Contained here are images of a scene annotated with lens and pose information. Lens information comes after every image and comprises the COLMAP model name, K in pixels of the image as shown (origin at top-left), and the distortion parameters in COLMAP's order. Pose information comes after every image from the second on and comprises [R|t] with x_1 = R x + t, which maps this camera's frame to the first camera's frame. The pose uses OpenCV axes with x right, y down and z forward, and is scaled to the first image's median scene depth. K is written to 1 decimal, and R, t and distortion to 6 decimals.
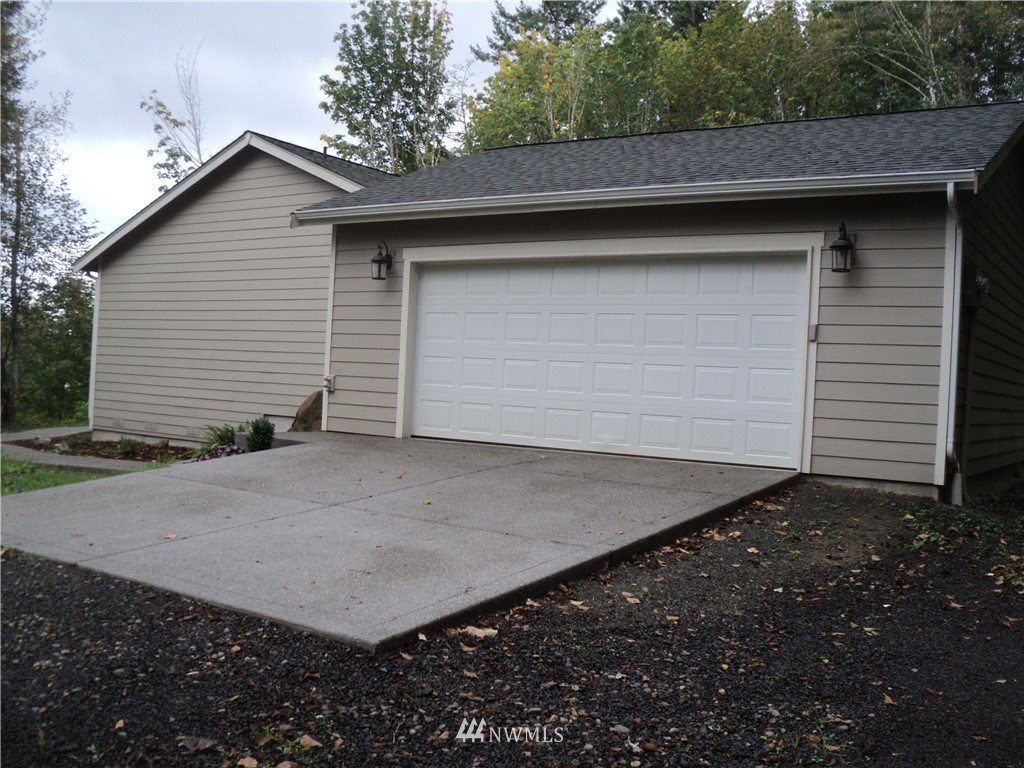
lens RADIAL K [[1026.1, 0, 512.0], [0, 1026.1, 384.0], [0, 0, 1]] dist [-0.116494, 0.003933]
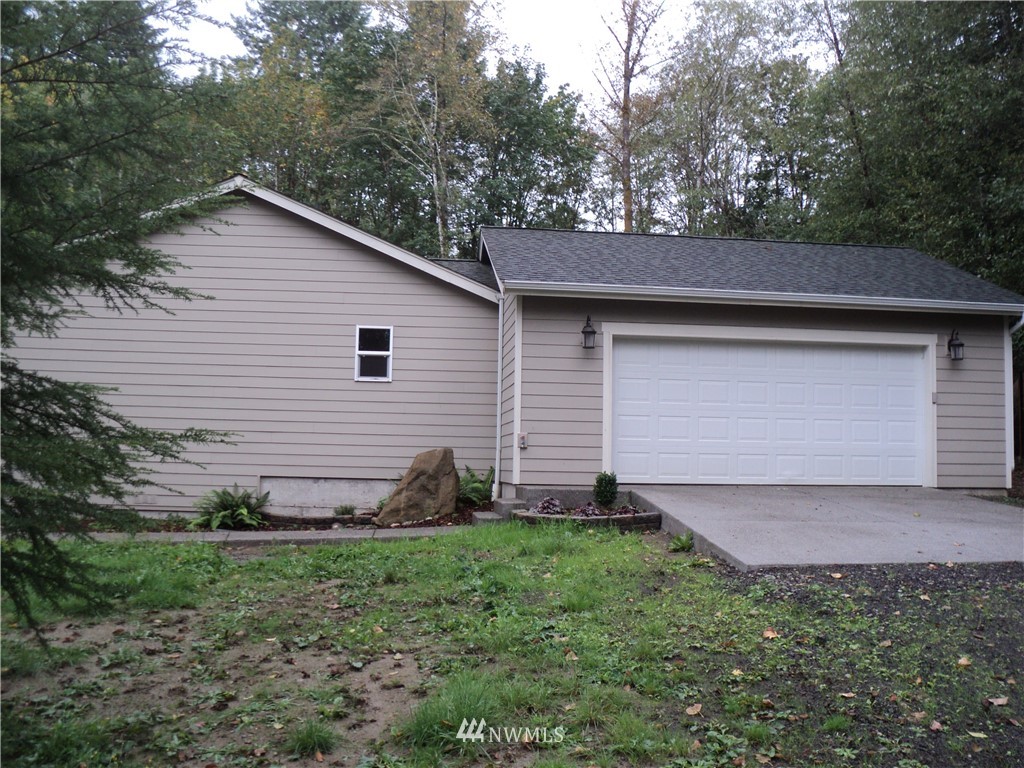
lens RADIAL K [[1026.1, 0, 512.0], [0, 1026.1, 384.0], [0, 0, 1]] dist [-0.116494, 0.003933]
pose [[0.765689, 0.005085, 0.643191, -1.184647], [0.020476, 0.999269, -0.032275, -0.034389], [-0.642886, 0.037883, 0.765025, 0.226689]]
